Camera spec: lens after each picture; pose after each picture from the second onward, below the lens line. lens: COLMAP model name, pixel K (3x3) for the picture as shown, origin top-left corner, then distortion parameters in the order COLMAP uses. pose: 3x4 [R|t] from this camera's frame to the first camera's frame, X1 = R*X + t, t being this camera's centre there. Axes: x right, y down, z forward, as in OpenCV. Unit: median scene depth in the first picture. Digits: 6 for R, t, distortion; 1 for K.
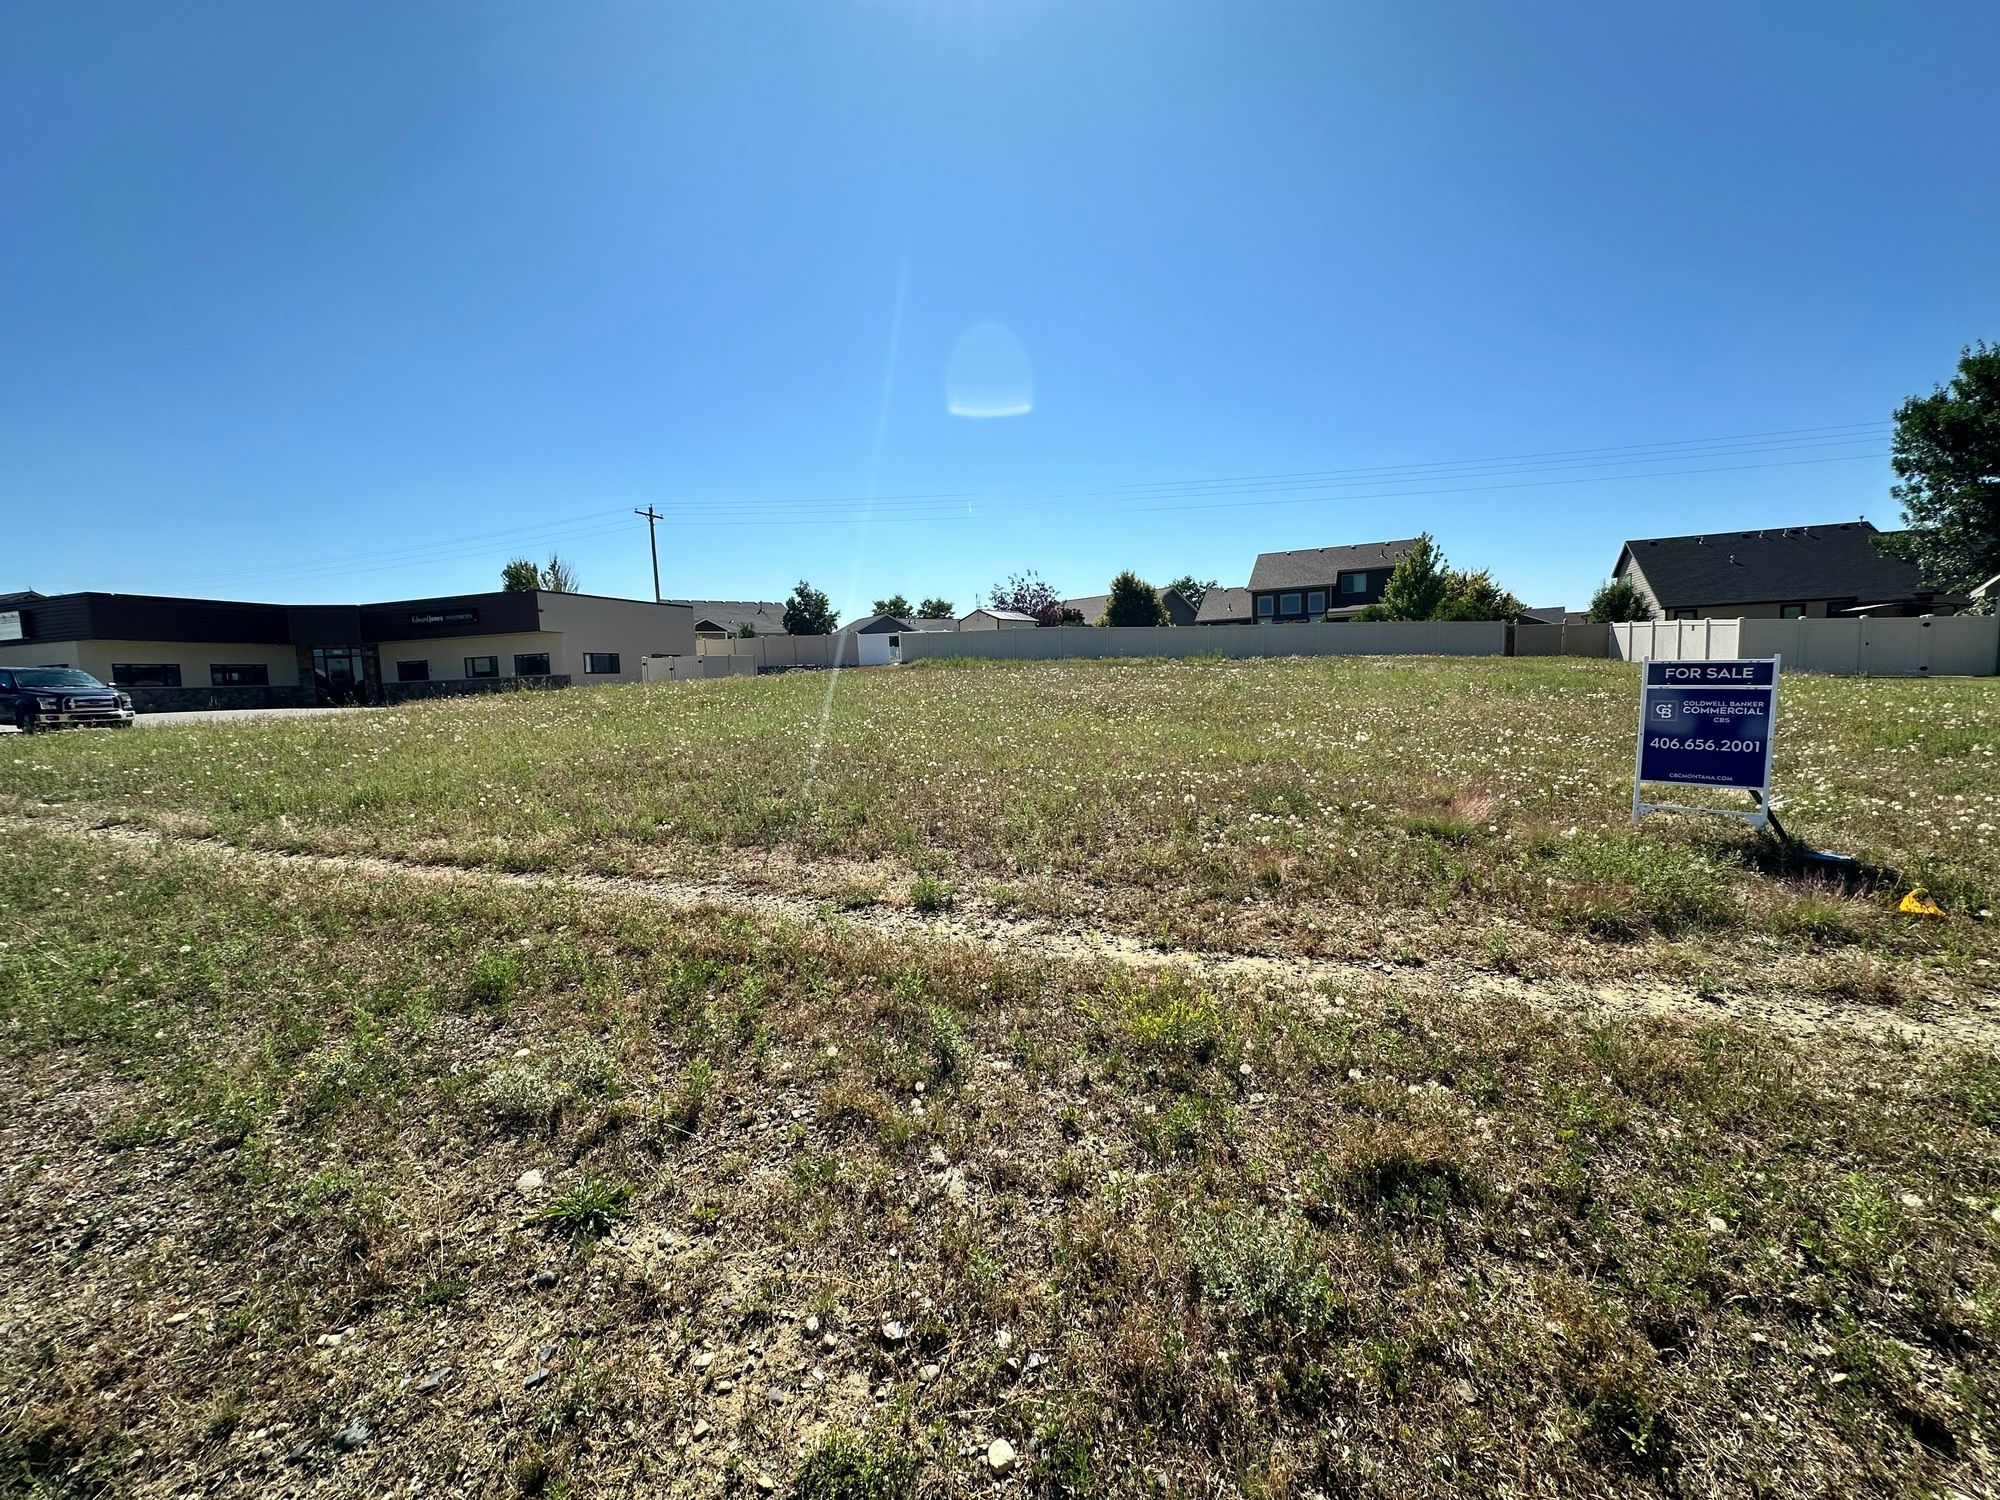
lens RADIAL K [[792.9, 0, 990.1], [0, 792.9, 765.7], [0, 0, 1]] dist [-0.002291, 0.001720]
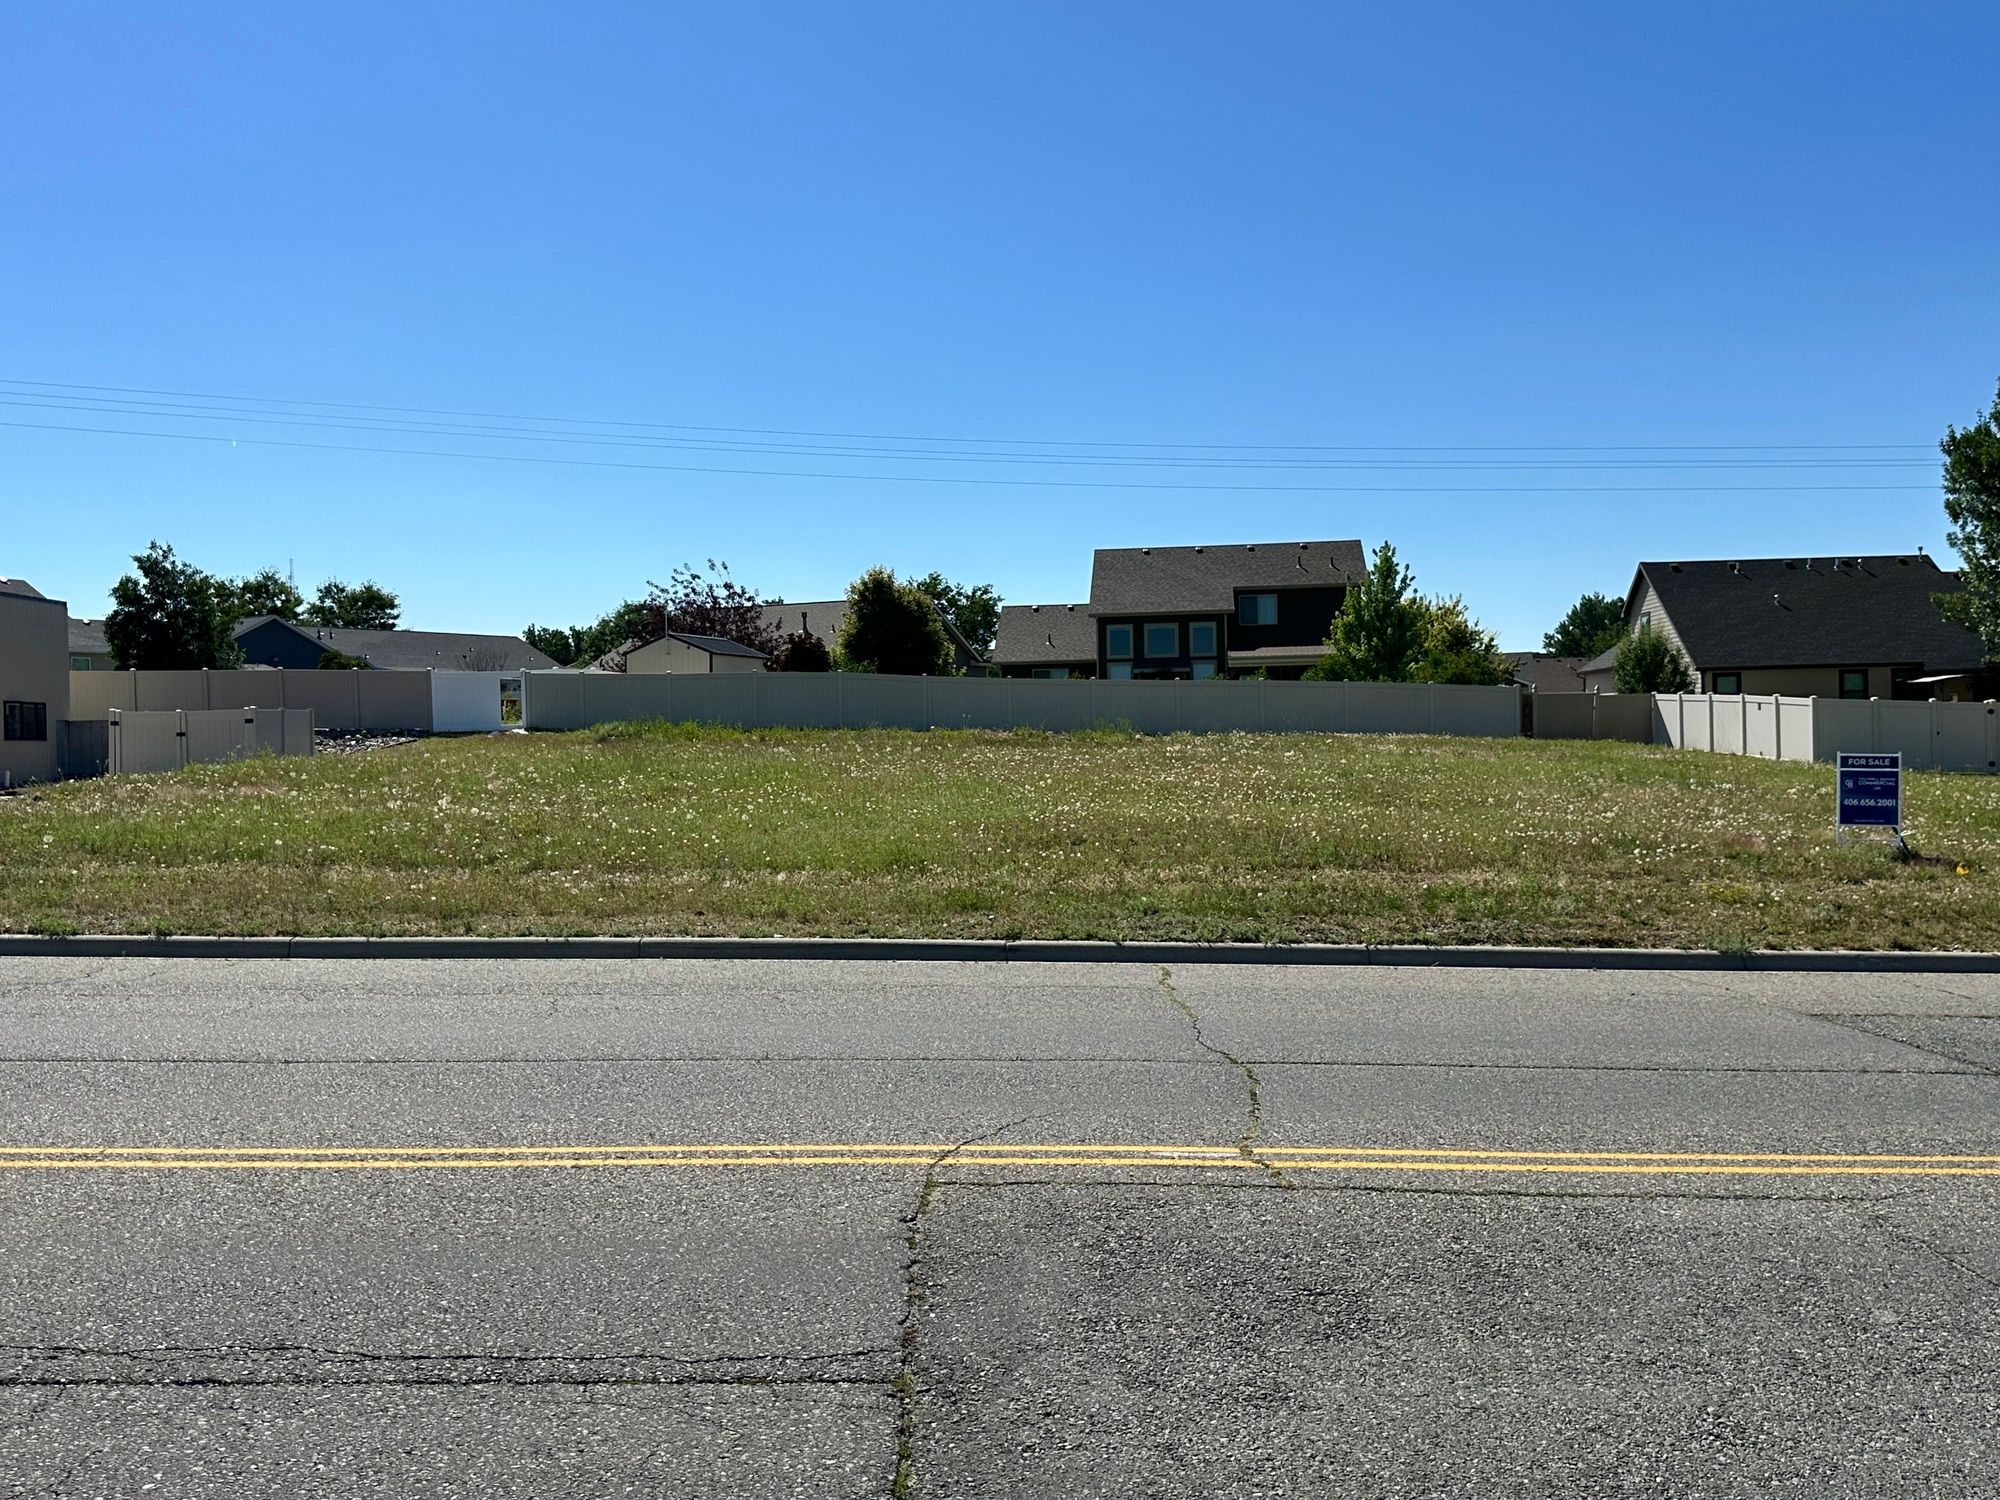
lens RADIAL K [[1891.4, 0, 997.3], [0, 1891.4, 754.3], [0, 0, 1]] dist [0.080828, 0.000000]
pose [[0.931201, 0.016109, 0.364150, -0.255012], [0.027045, 0.993216, -0.113098, 0.032969], [-0.363501, 0.115166, 0.924448, -0.236735]]
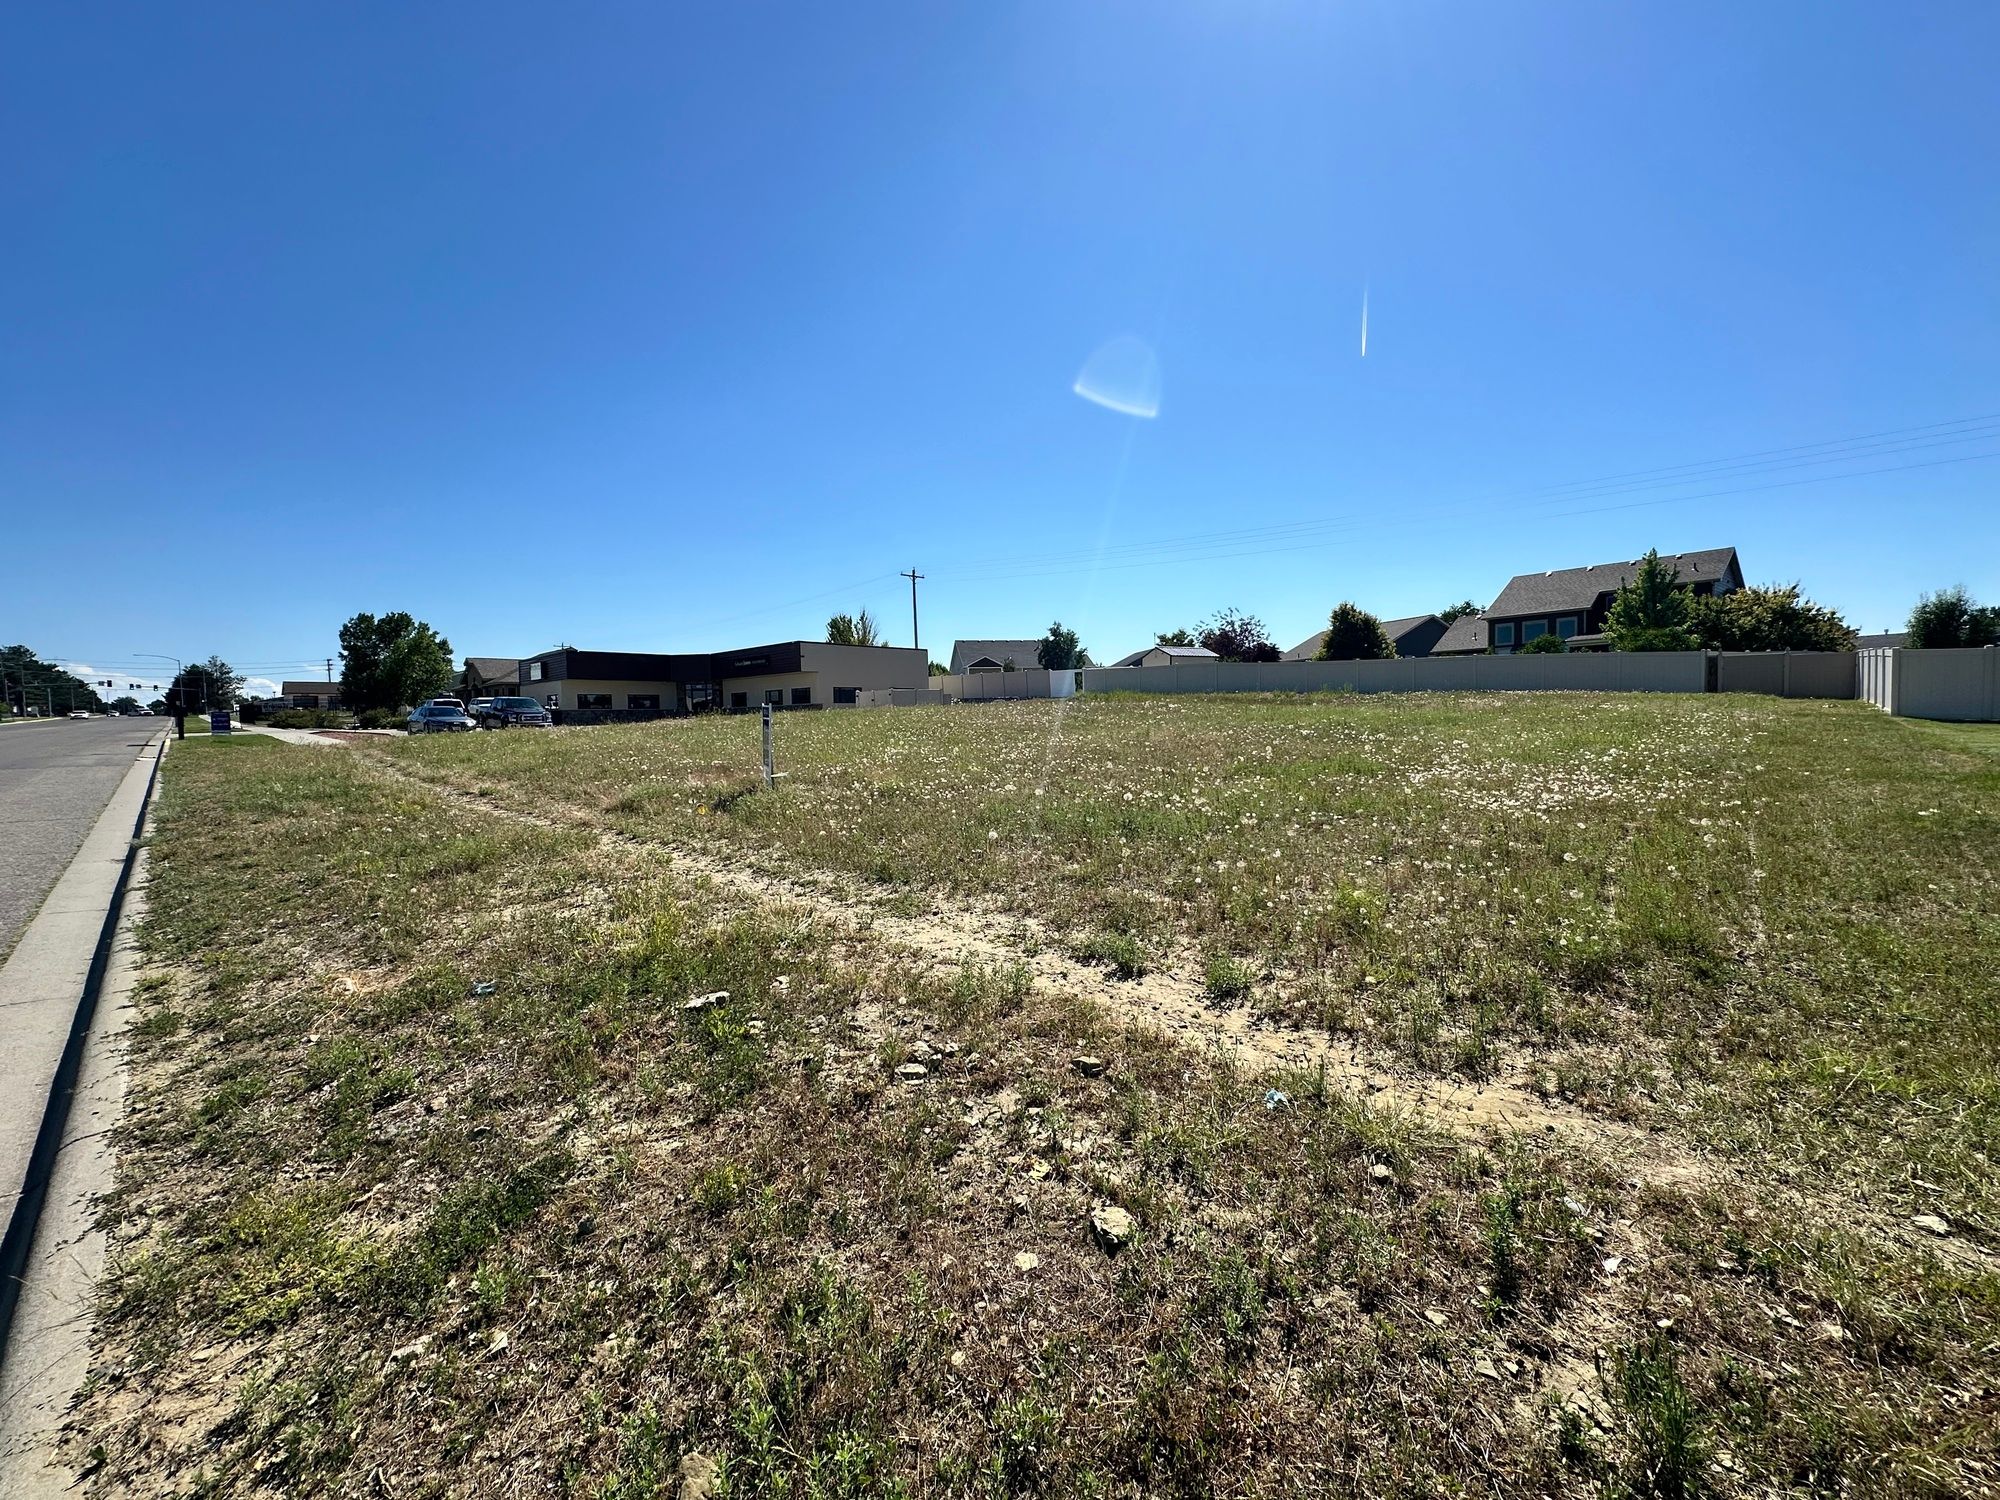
lens RADIAL K [[792.9, 0, 1004.4], [0, 792.9, 763.7], [0, 0, 1]] dist [-0.002291, 0.001720]
pose [[0.907823, 0.041039, -0.417340, 0.239920], [-0.057224, 0.998014, -0.026339, 0.003463], [0.415430, 0.047793, 0.908369, -0.062626]]
